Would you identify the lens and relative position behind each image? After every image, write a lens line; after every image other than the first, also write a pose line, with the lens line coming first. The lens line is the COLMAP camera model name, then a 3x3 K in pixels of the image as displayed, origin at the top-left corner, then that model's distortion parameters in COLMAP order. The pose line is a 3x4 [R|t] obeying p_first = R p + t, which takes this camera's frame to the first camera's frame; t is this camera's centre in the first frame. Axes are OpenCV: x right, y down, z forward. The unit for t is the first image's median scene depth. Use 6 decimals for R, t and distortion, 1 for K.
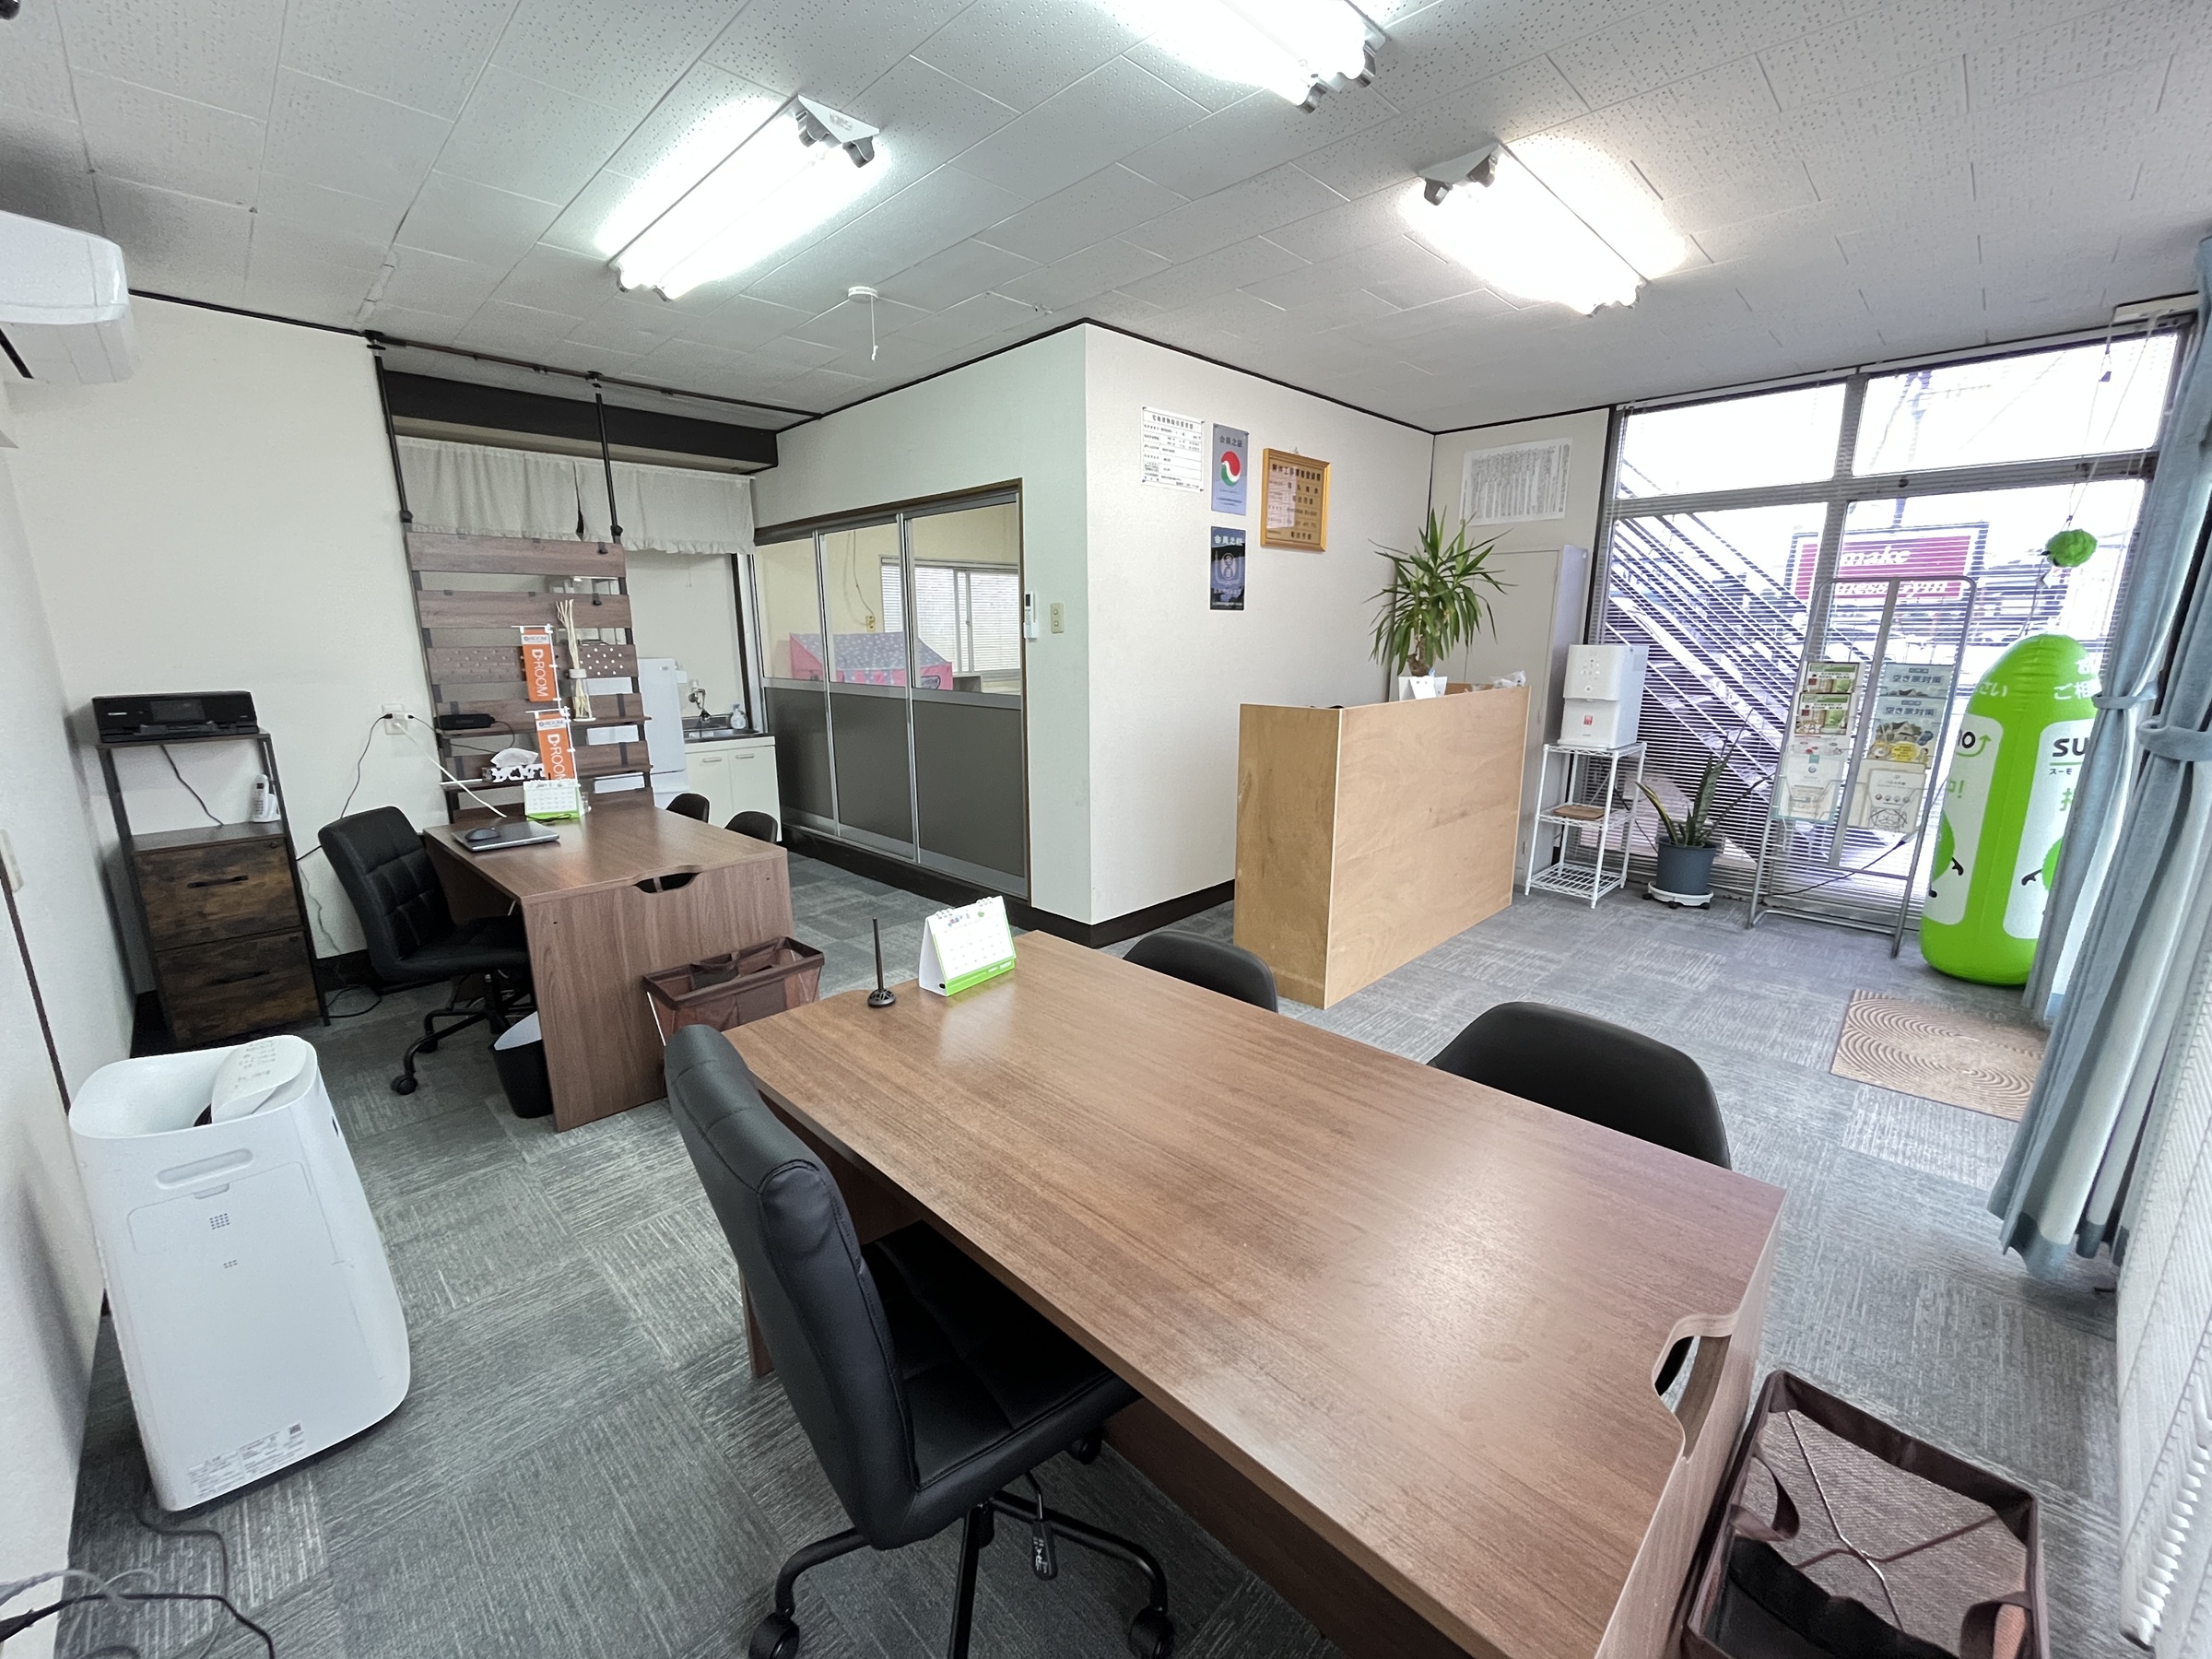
lens RADIAL K [[893.0, 0, 1102.7], [0, 893.0, 829.8], [0, 0, 1]] dist [-0.003822, 0.000009]
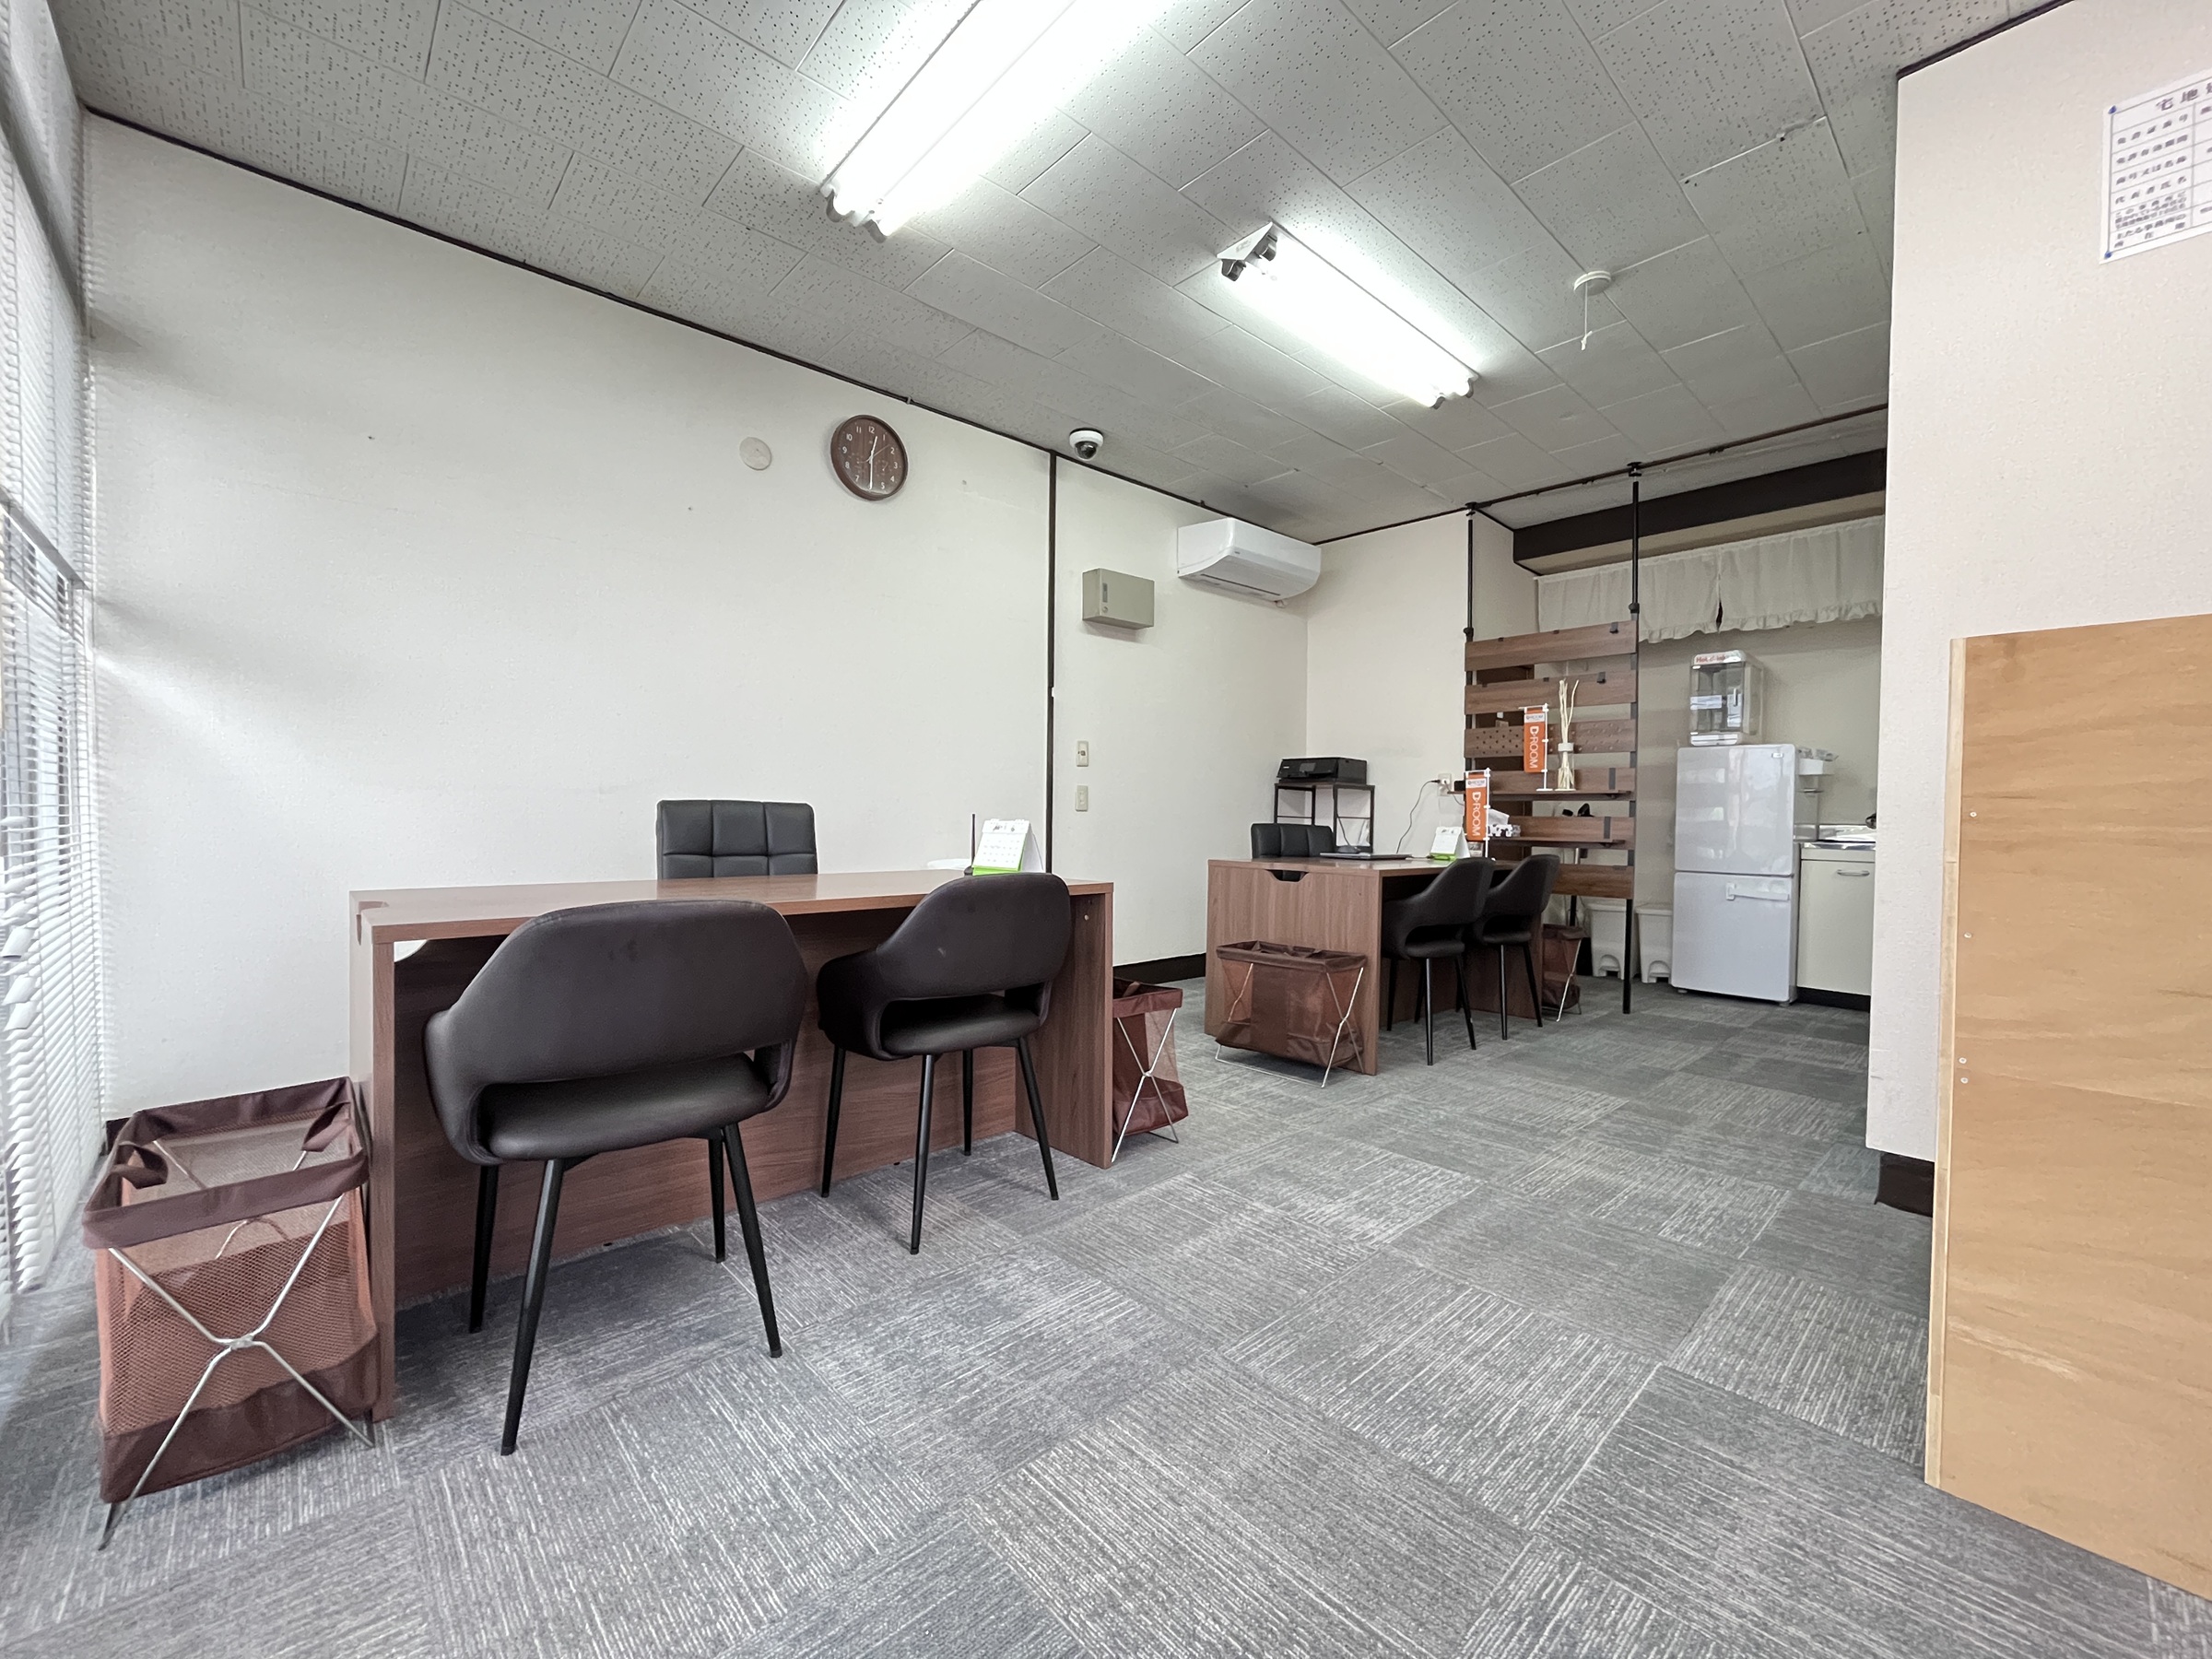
lens RADIAL K [[893.0, 0, 1102.6], [0, 893.0, 833.5], [0, 0, 1]] dist [-0.003822, 0.000009]
pose [[-0.053969, 0.029306, -0.998112, 0.487327], [-0.227777, 0.972855, 0.040880, 0.007525], [0.972217, 0.229553, -0.045829, 0.507402]]
